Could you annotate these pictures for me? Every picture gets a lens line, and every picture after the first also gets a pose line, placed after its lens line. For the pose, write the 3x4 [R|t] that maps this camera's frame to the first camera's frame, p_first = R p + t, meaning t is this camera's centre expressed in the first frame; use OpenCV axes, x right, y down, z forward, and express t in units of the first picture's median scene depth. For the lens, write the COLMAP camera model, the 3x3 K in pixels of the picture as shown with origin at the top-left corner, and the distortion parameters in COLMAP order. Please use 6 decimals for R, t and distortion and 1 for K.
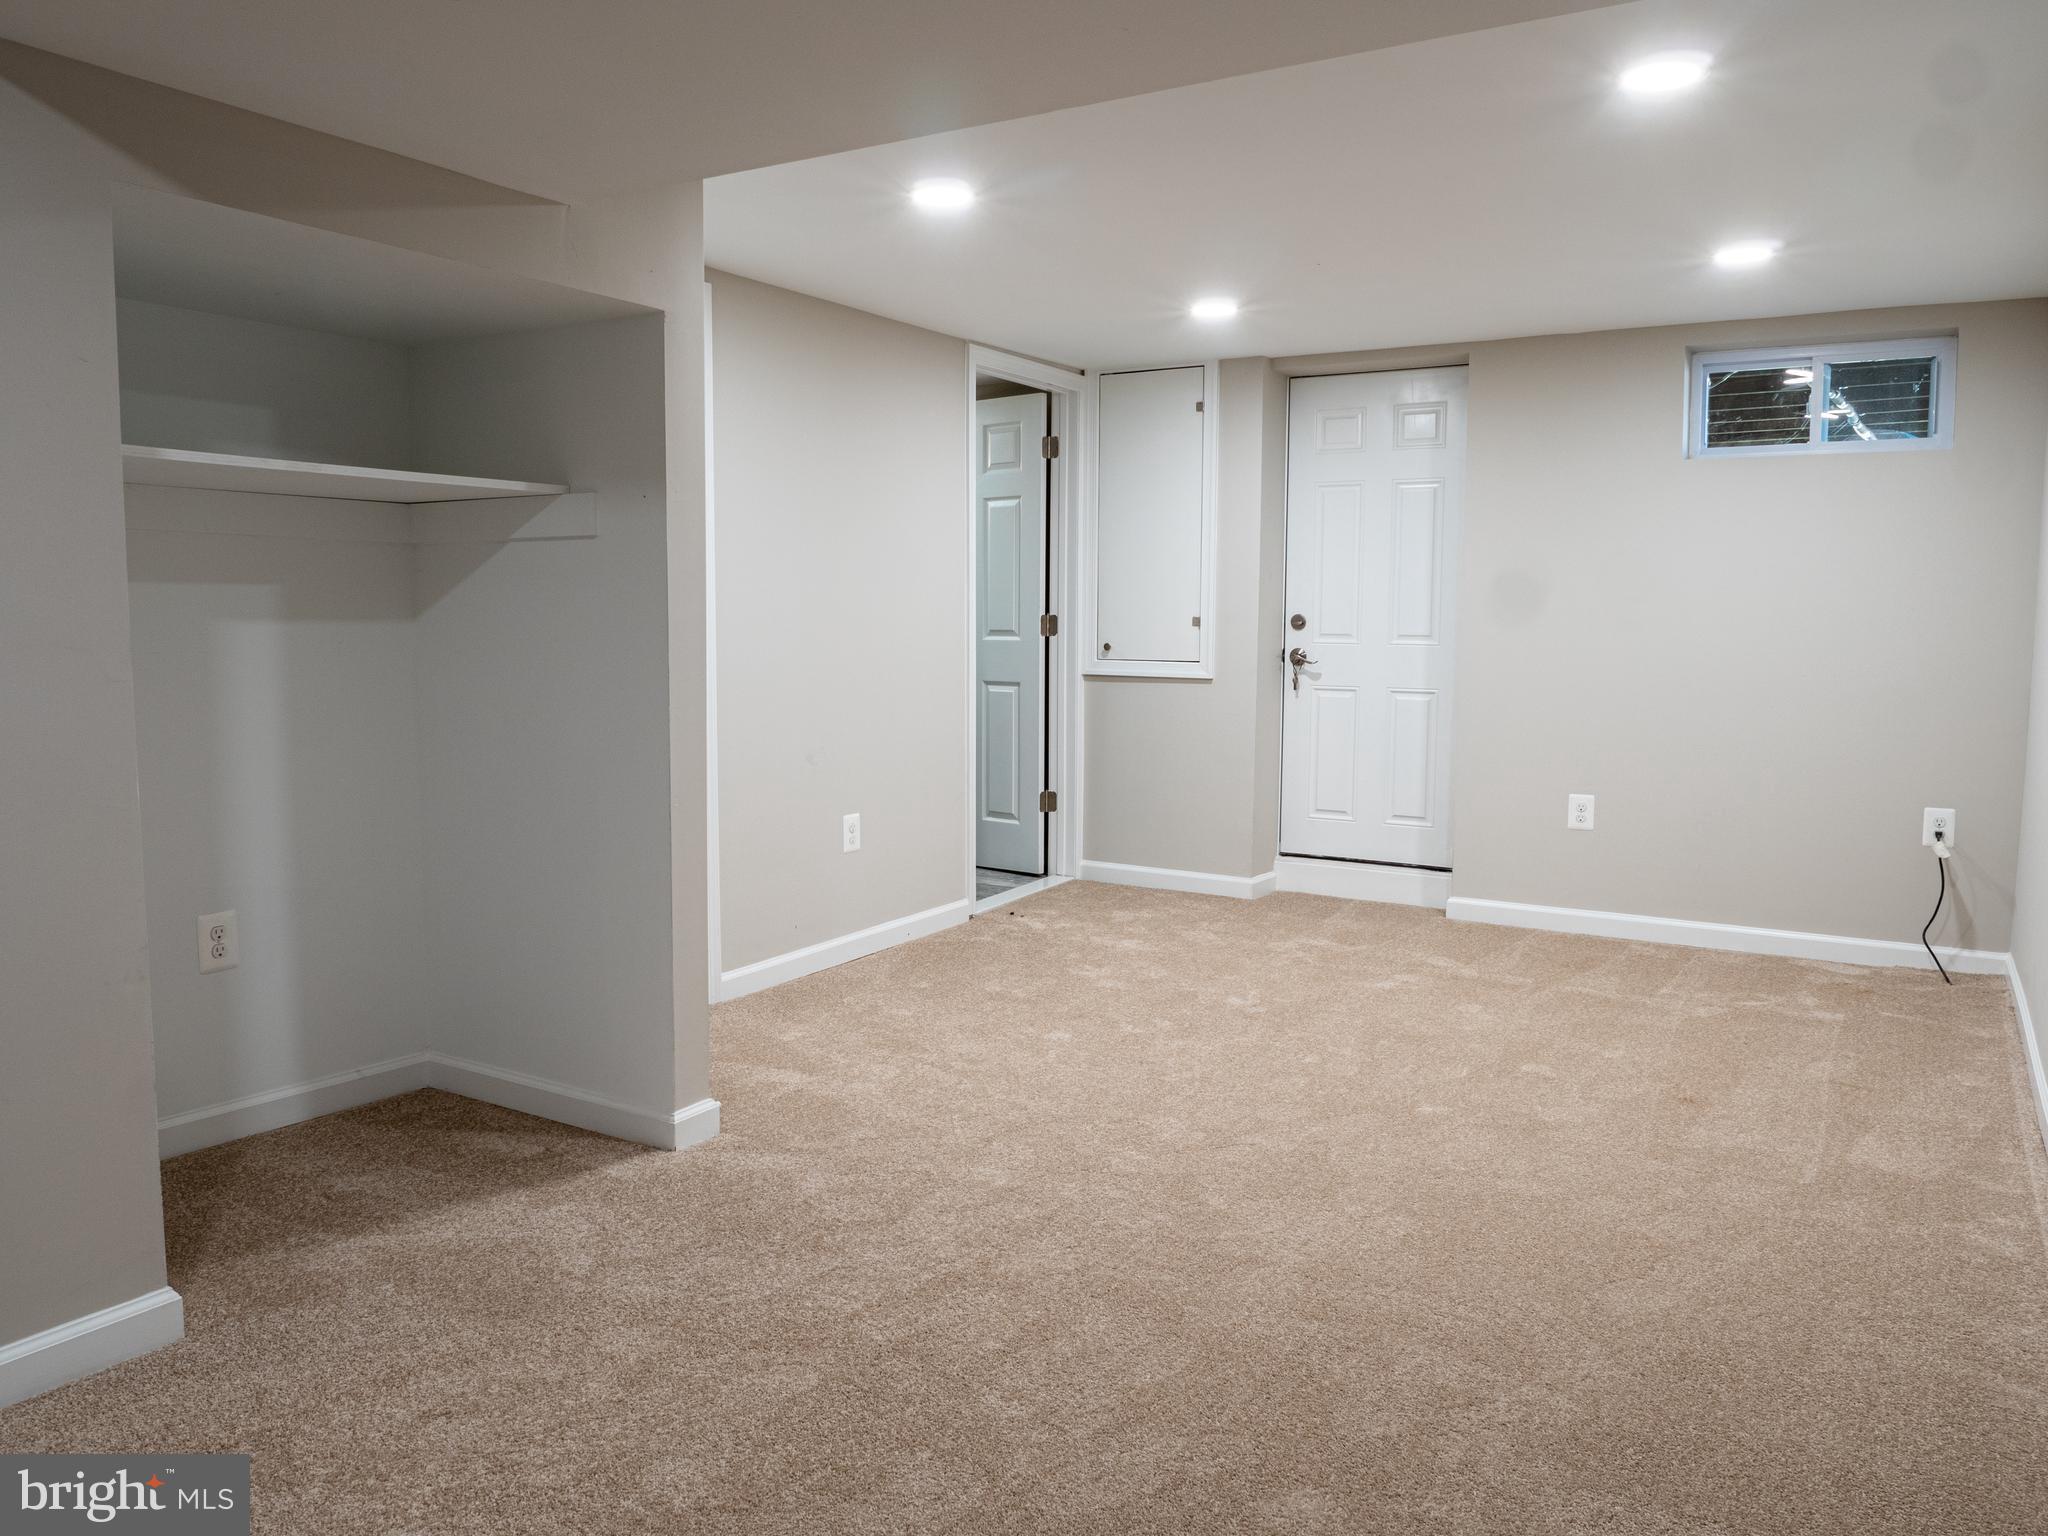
lens RADIAL K [[1500.0, 0, 1022.6], [0, 1500.0, 753.4], [0, 0, 1]] dist [-0.048881, 0.016016]
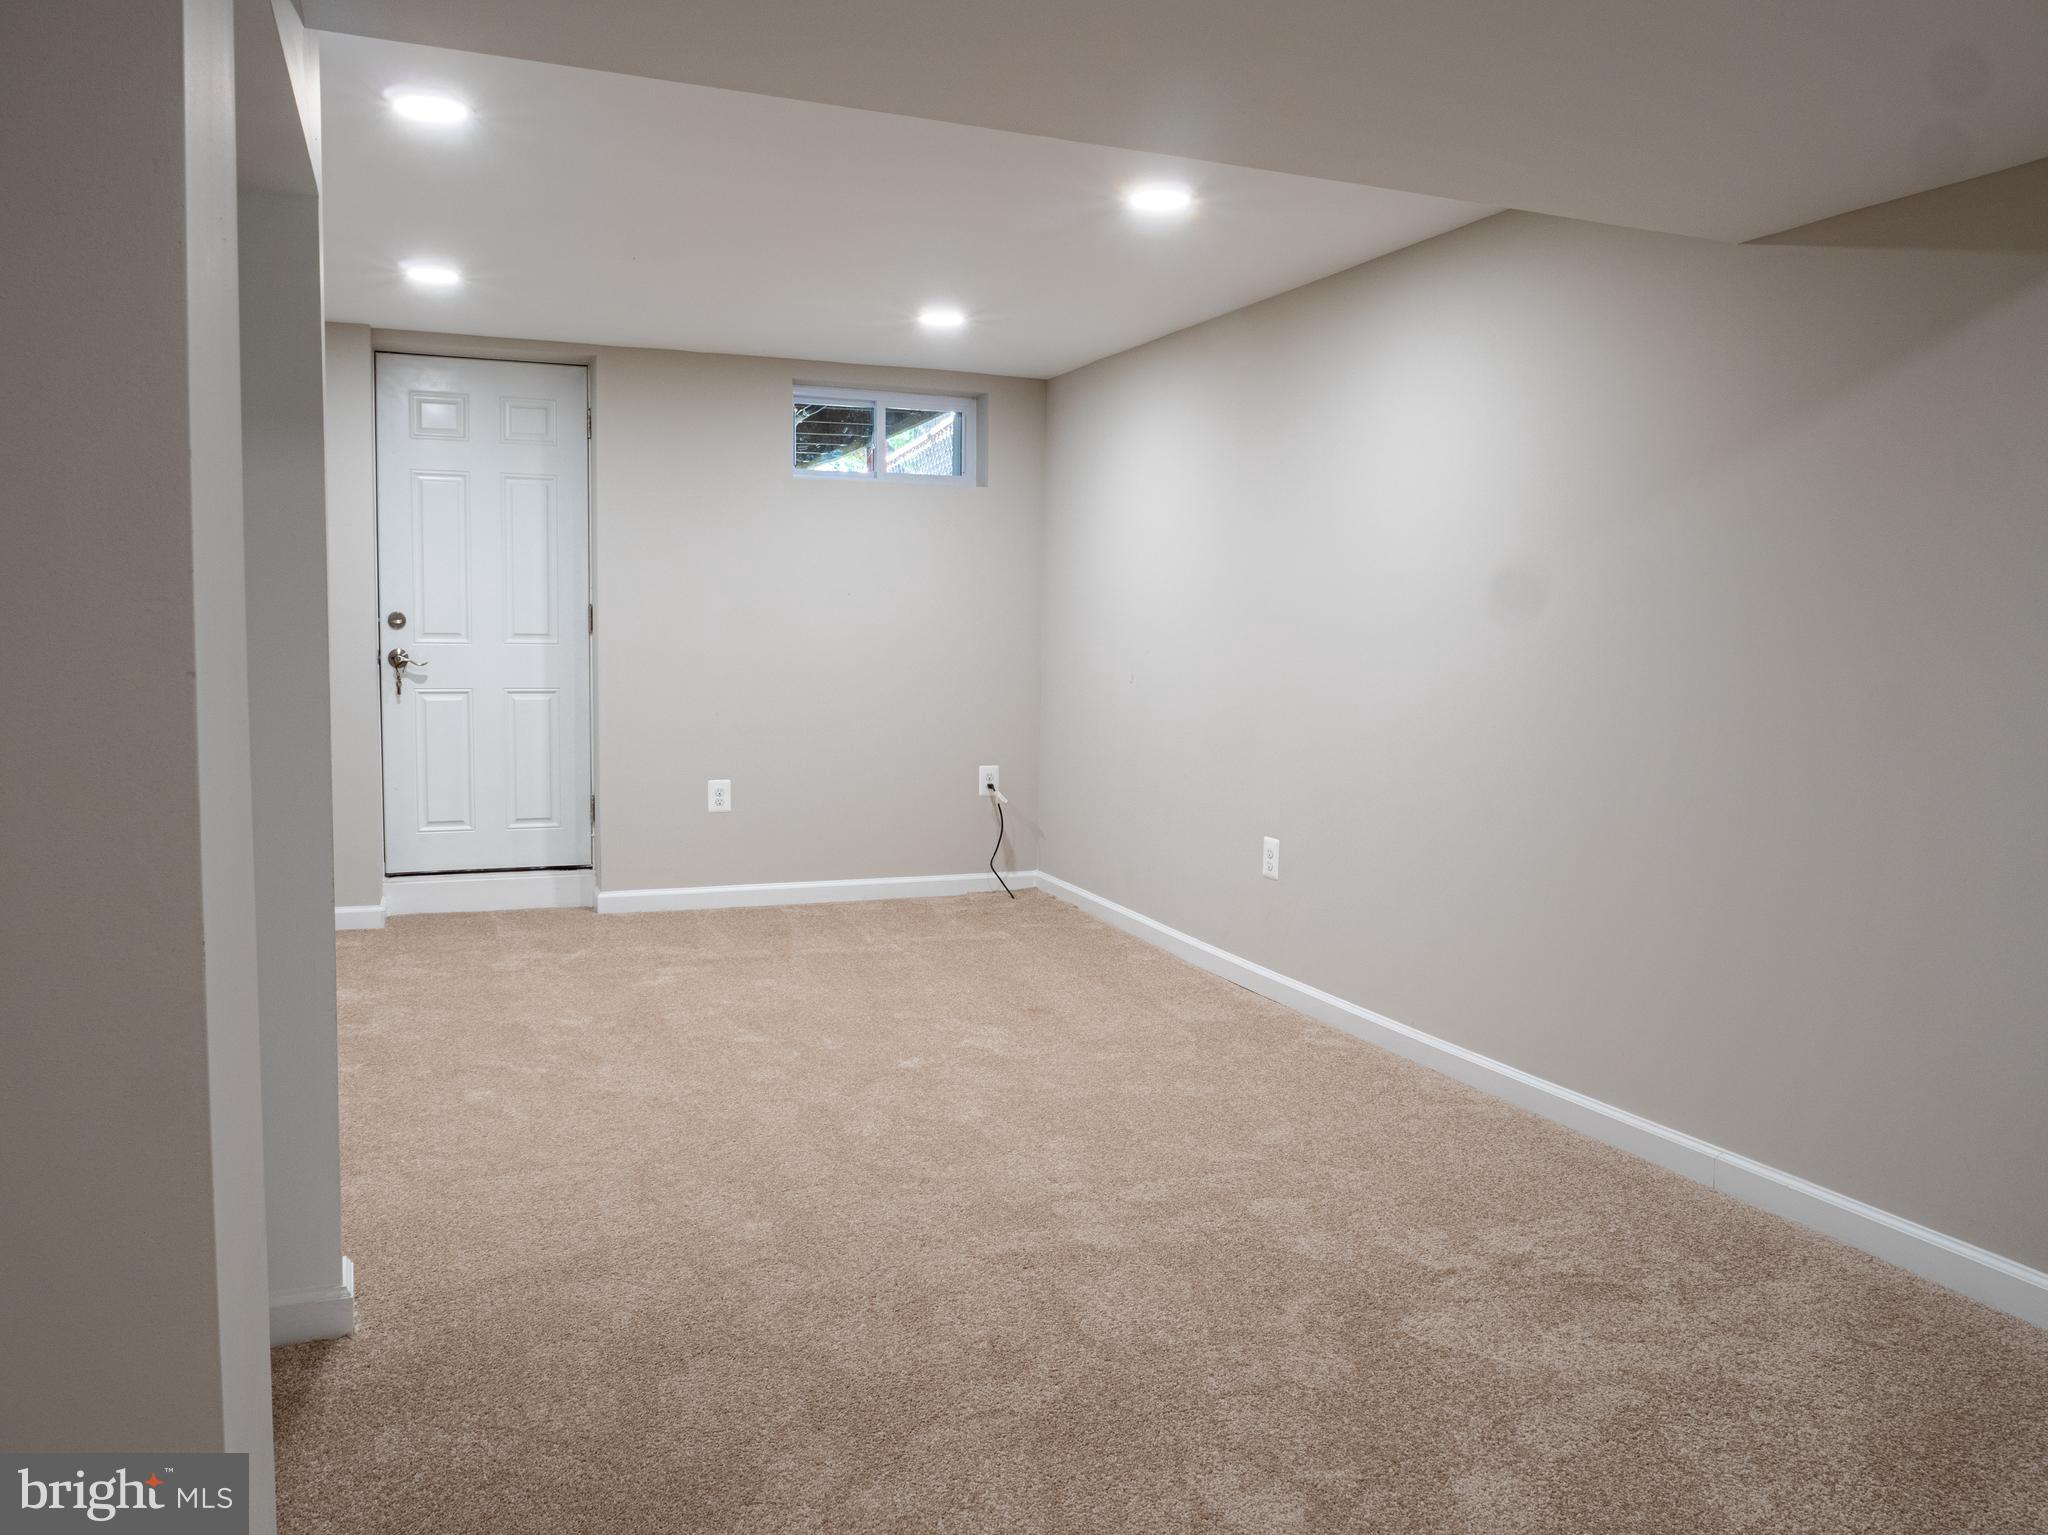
lens RADIAL K [[1500.0, 0, 1022.6], [0, 1500.0, 752.9], [0, 0, 1]] dist [-0.048881, 0.016016]
pose [[0.594947, -0.065714, 0.801074, -0.363198], [0.065000, 0.997322, 0.033538, -0.014109], [-0.801132, 0.032116, 0.597625, 0.172625]]
